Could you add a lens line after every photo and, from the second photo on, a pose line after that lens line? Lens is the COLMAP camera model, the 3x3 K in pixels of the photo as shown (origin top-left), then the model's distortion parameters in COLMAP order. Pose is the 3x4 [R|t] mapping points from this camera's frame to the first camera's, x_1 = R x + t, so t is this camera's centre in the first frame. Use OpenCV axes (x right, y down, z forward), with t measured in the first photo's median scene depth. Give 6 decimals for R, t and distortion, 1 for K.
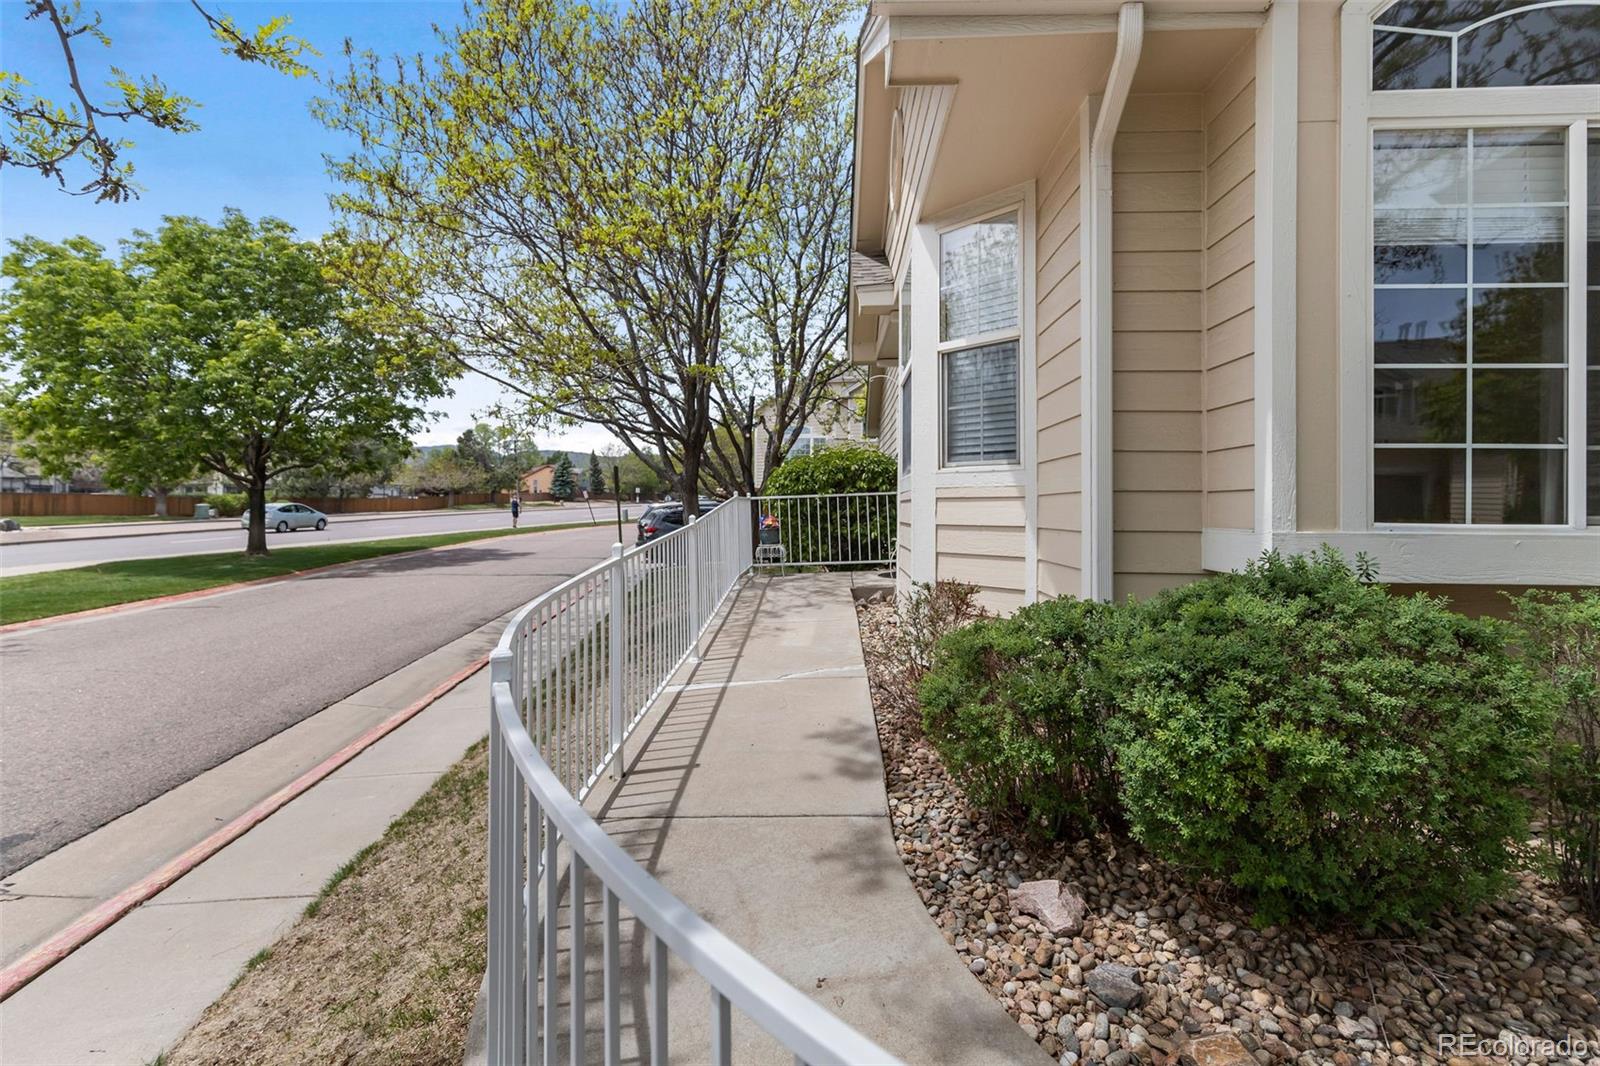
lens RADIAL K [[735.1, 0, 795.3], [0, 735.1, 496.8], [0, 0, 1]] dist [-0.000517, -0.000233]
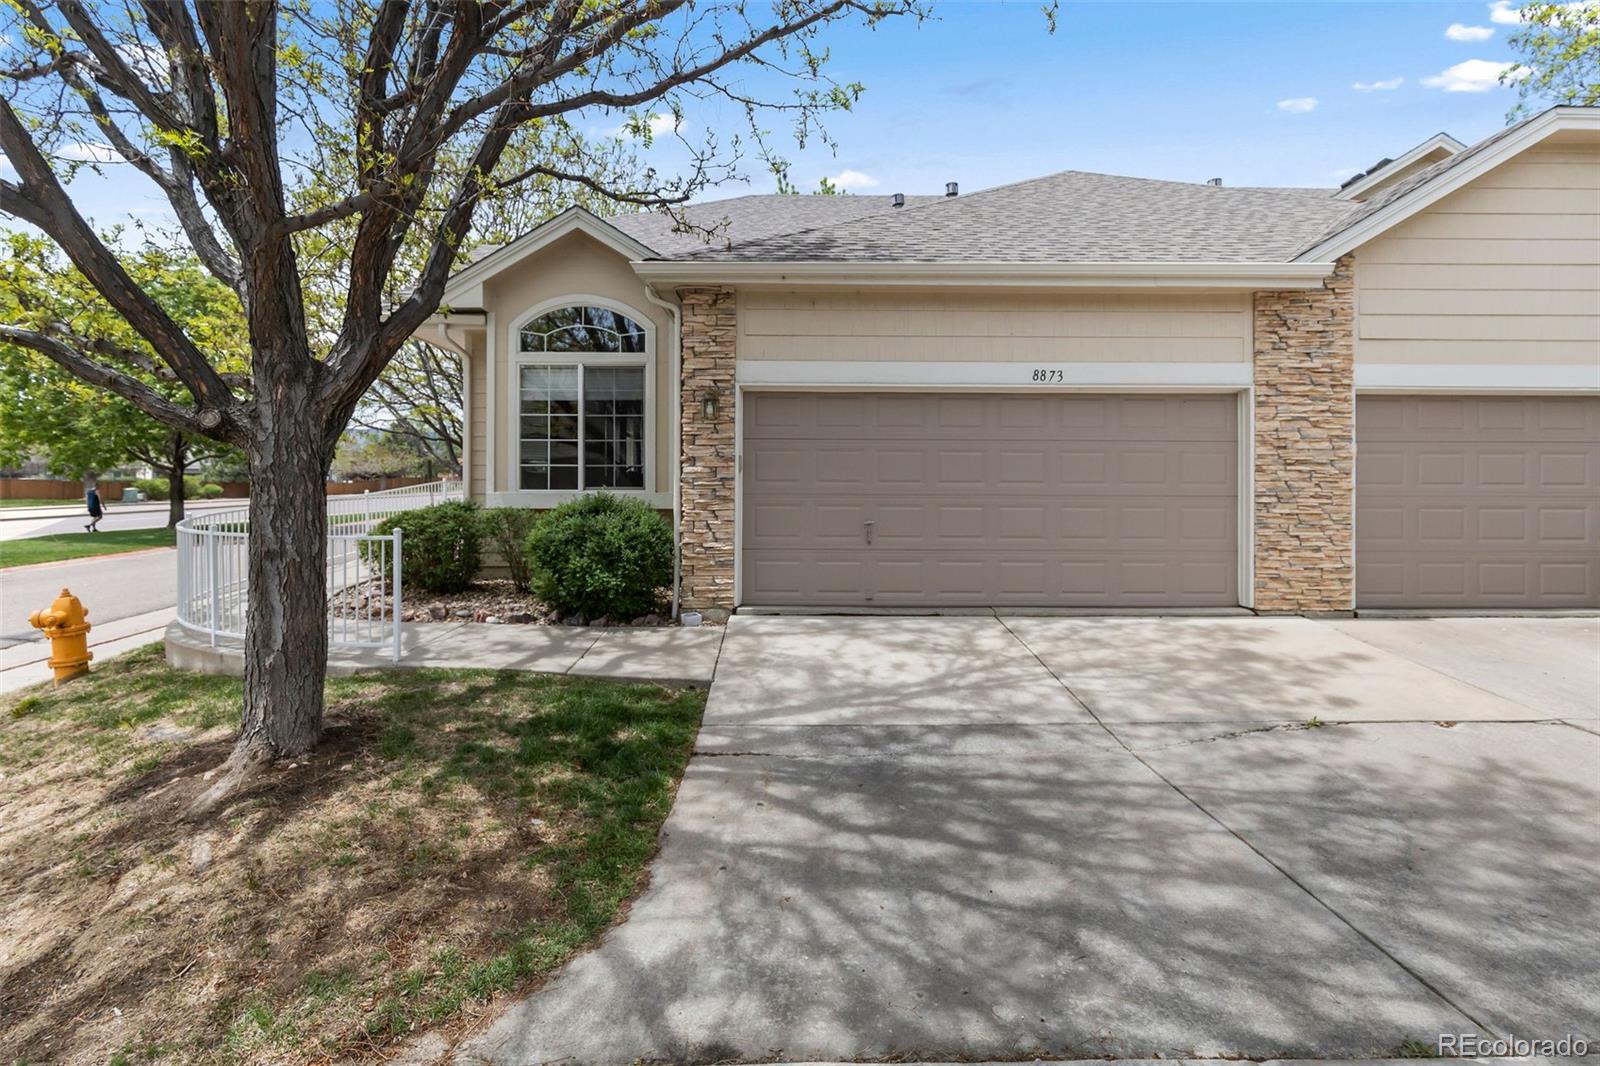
lens RADIAL K [[722.4, 0, 795.9], [0, 722.4, 493.0], [0, 0, 1]] dist [-0.001290, -0.000096]
pose [[0.997865, -0.004133, 0.065172, 0.216885], [0.002919, 0.999821, 0.018712, -0.000572], [-0.065238, -0.018482, 0.997699, -0.265637]]
